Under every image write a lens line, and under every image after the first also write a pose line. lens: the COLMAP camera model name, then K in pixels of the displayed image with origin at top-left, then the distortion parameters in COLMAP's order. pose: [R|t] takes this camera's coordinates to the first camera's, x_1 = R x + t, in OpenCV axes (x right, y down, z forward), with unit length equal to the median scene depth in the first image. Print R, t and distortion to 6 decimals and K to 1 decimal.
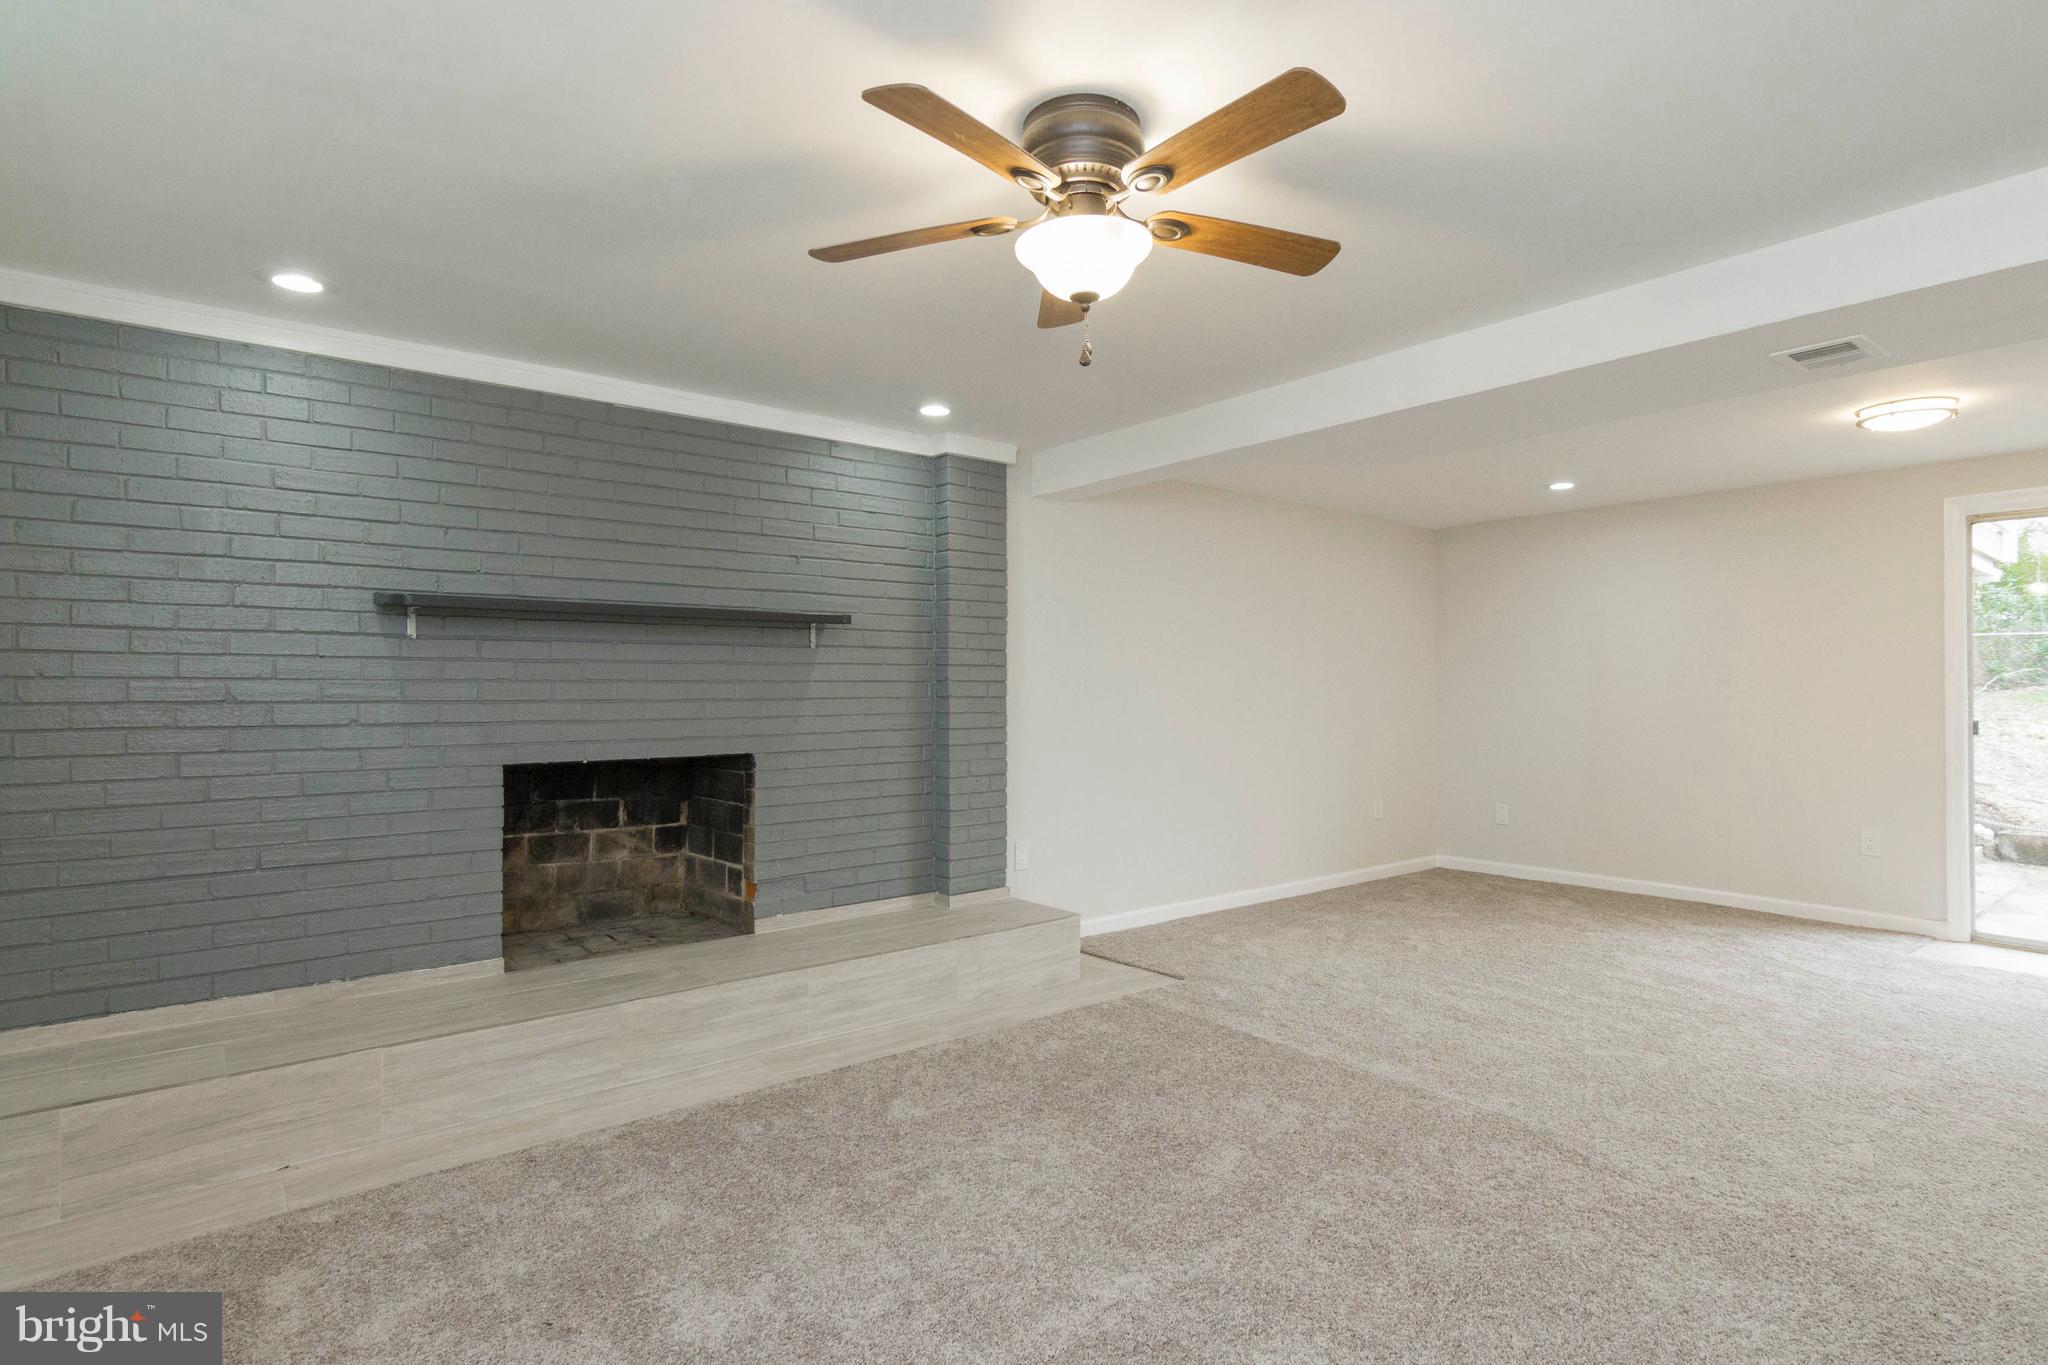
lens RADIAL K [[1065.5, 0, 1024.0], [0, 1065.5, 682.5], [0, 0, 1]] dist [0.000707, 0.000278]
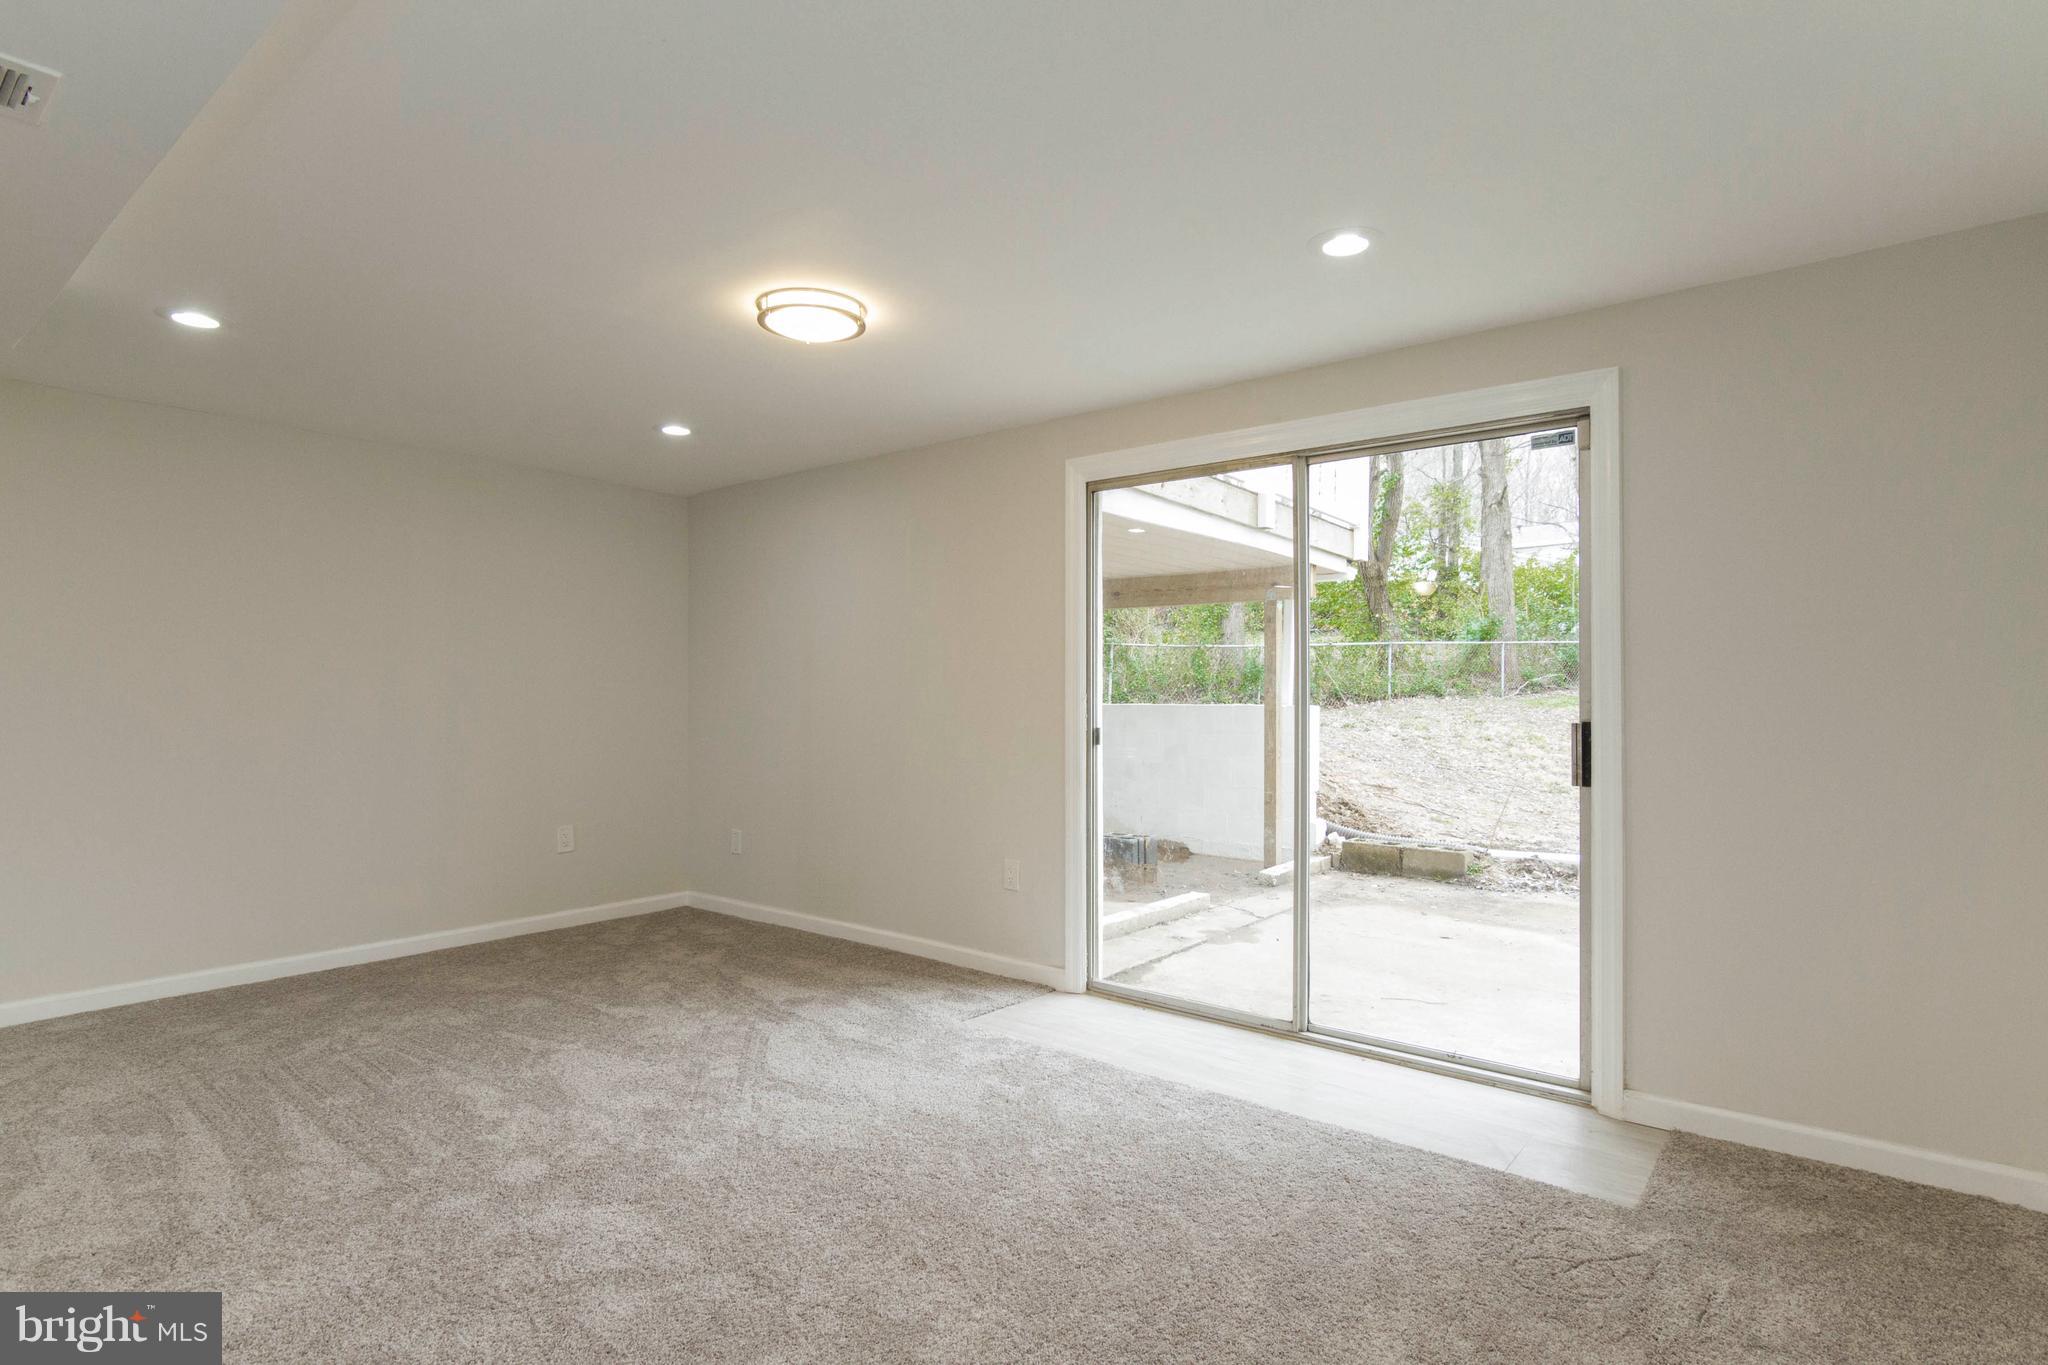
lens RADIAL K [[1032.6, 0, 1056.7], [0, 1032.6, 684.5], [0, 0, 1]] dist [0.008967, 0.000182]
pose [[0.977682, 0.002996, 0.210070, 0.776689], [-0.002579, 0.999994, -0.002260, 0.004784], [-0.210076, 0.001668, 0.977684, 0.239747]]
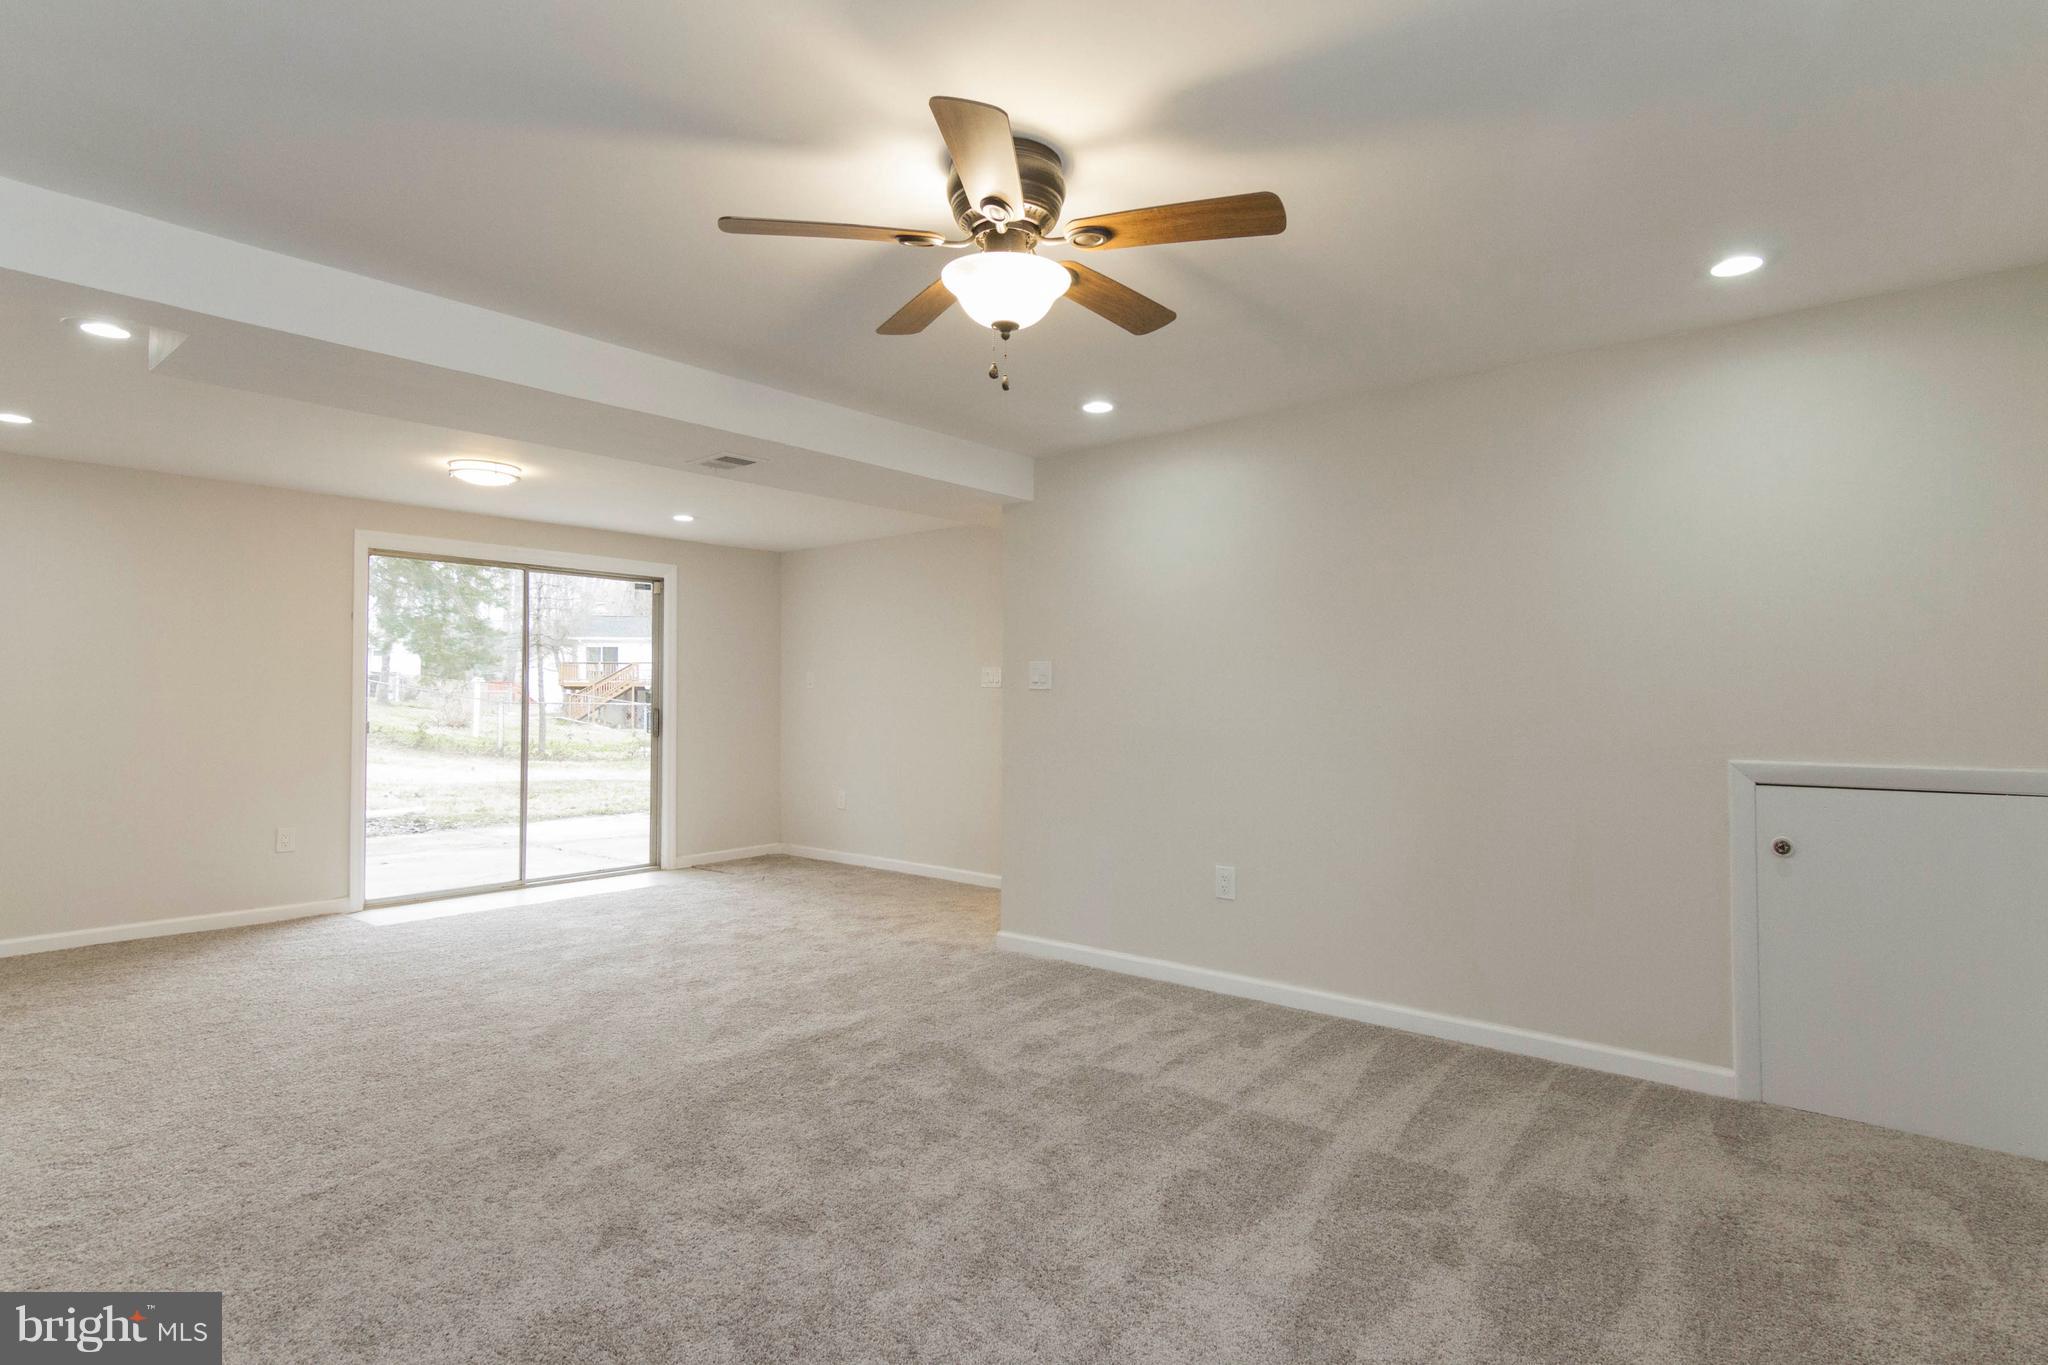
lens RADIAL K [[1032.6, 0, 1056.7], [0, 1032.6, 684.5], [0, 0, 1]] dist [0.008967, 0.000182]
pose [[-0.209109, 0.013444, 0.977800, -0.439322], [-0.005899, 0.999870, -0.015009, 0.009076], [-0.977875, -0.008906, -0.209002, 0.555137]]
